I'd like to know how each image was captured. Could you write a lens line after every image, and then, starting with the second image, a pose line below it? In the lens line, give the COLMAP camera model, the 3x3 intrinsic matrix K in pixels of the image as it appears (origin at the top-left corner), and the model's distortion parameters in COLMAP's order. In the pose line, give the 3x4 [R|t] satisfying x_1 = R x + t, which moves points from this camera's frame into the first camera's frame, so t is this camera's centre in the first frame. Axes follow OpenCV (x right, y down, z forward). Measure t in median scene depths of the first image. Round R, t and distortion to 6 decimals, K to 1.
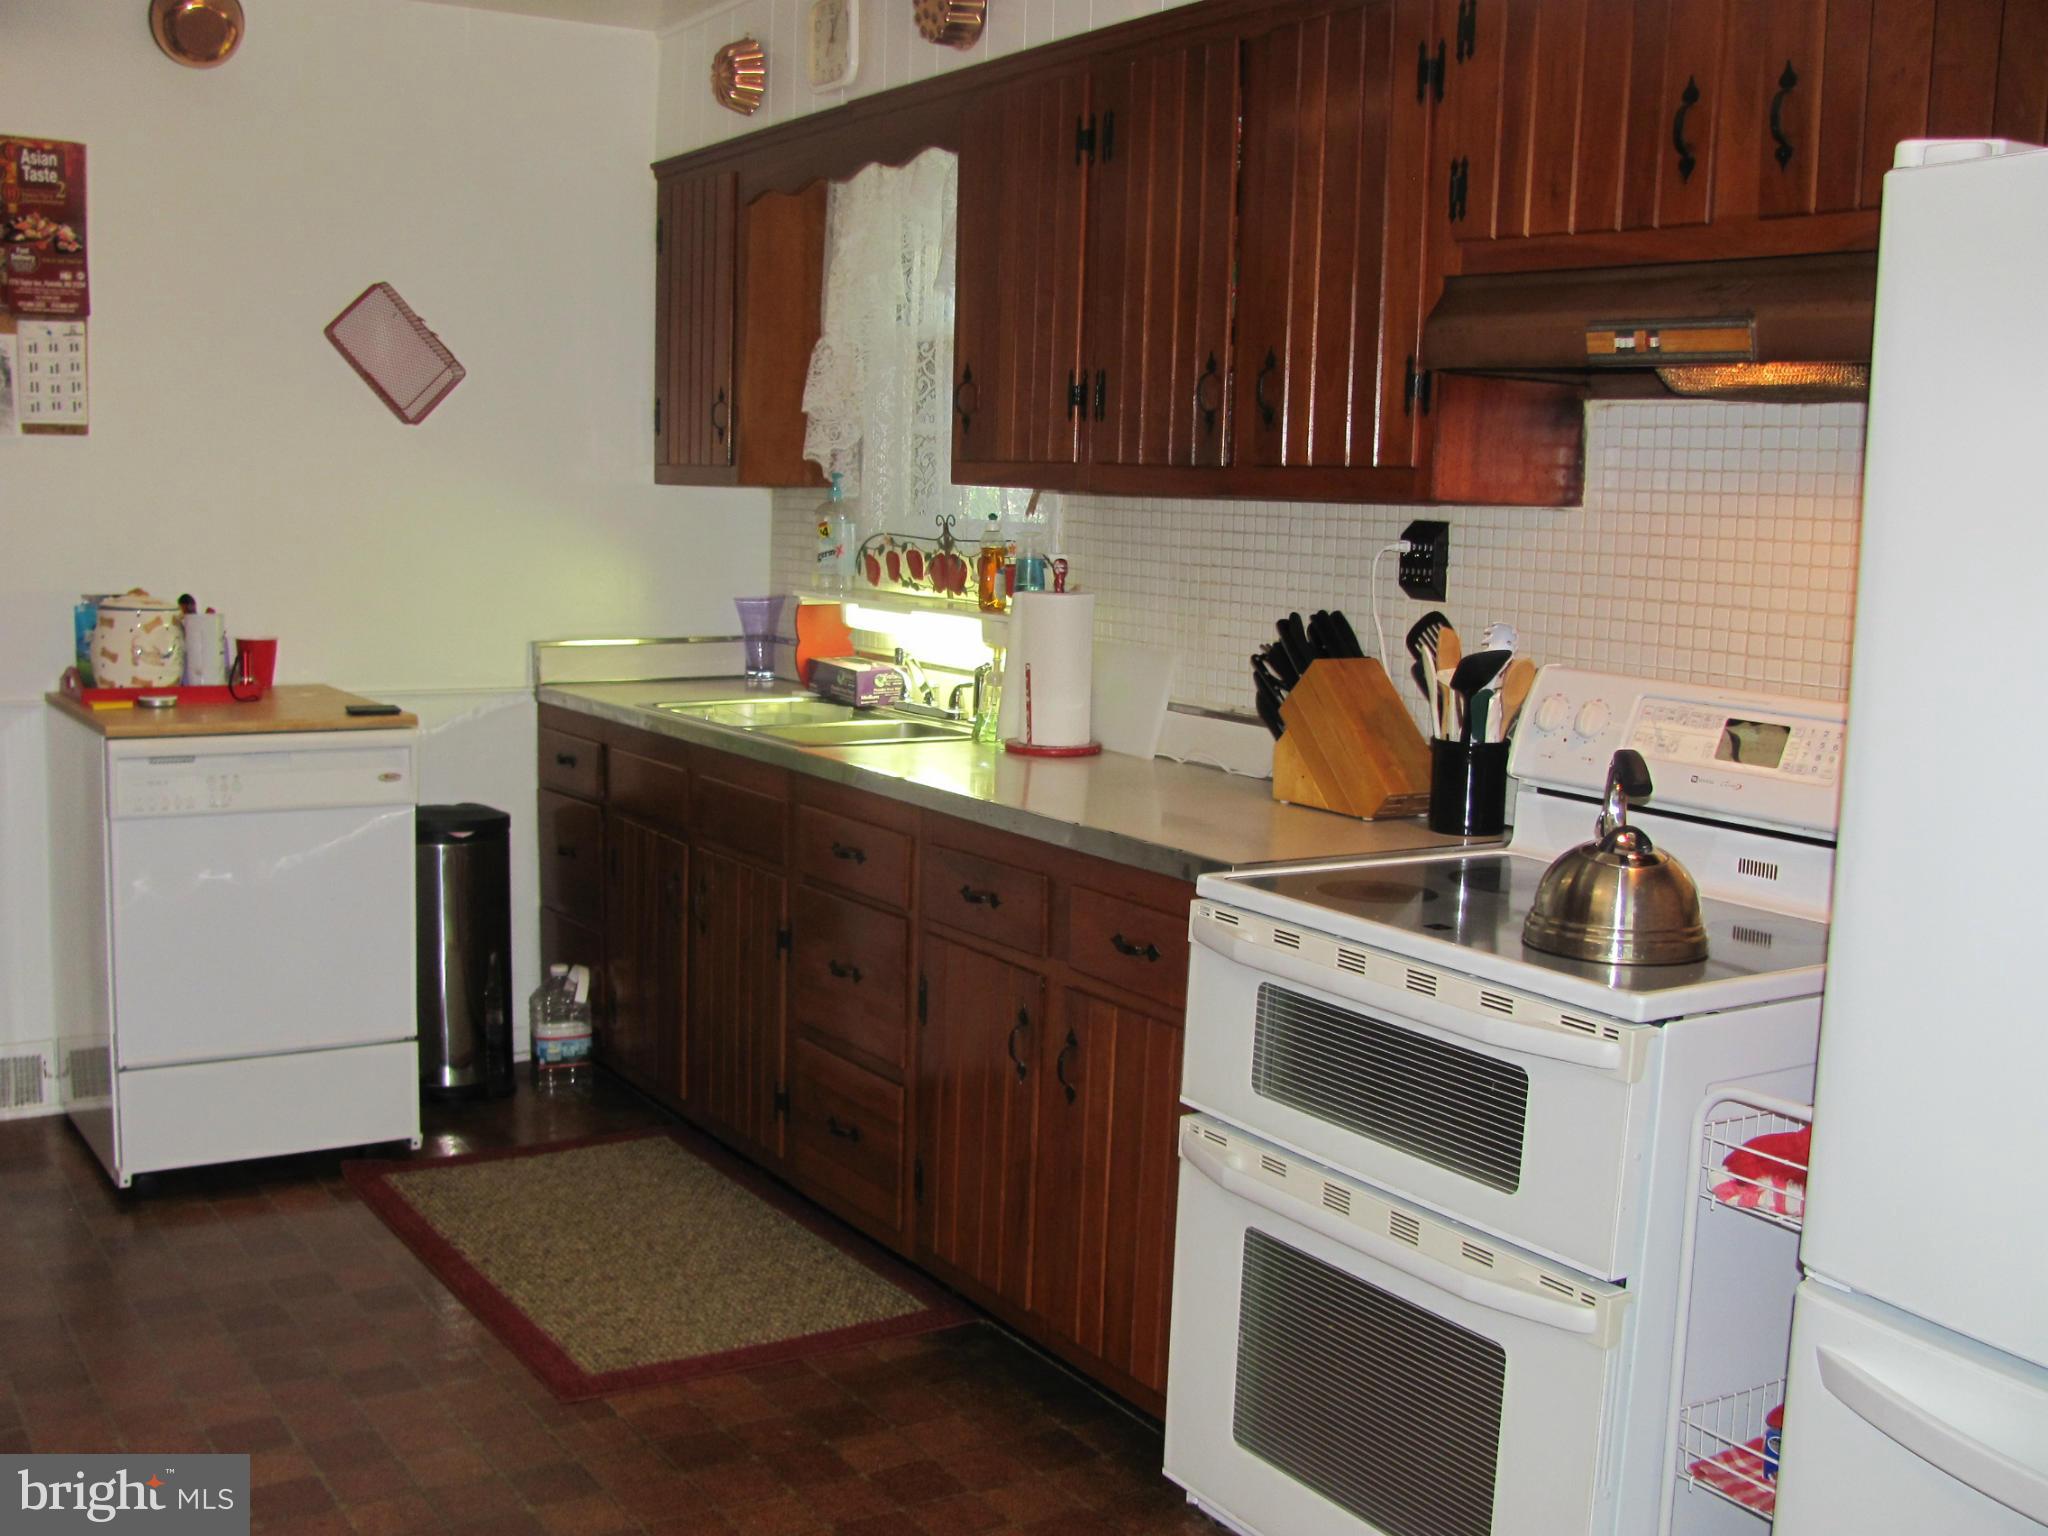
lens RADIAL K [[2126.3, 0, 1024.0], [0, 2126.3, 768.0], [0, 0, 1]] dist [-0.195735, 0.244291]
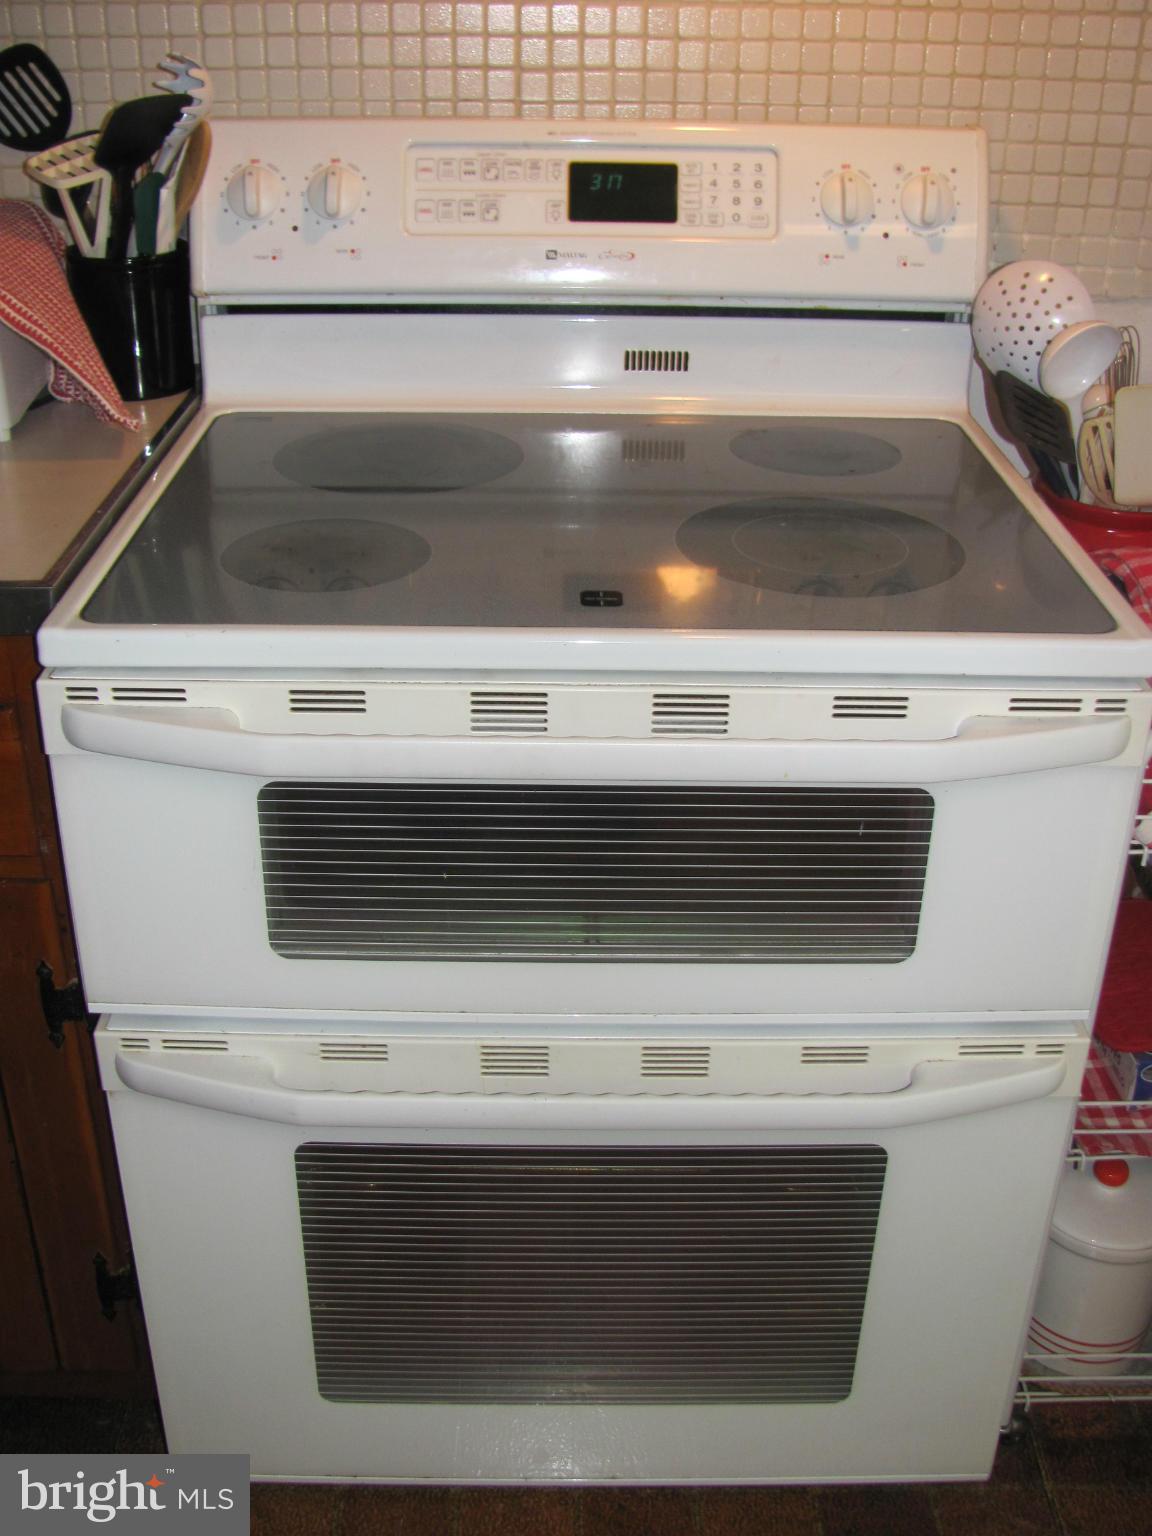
lens RADIAL K [[1594.7, 0, 575.6], [0, 1594.7, 716.6], [0, 0, 1]] dist [-0.195735, 0.244291]
pose [[0.533376, -0.400144, 0.745248, -0.141603], [0.113748, 0.906962, 0.405563, -0.070770], [-0.838196, -0.131547, 0.529267, 0.716029]]
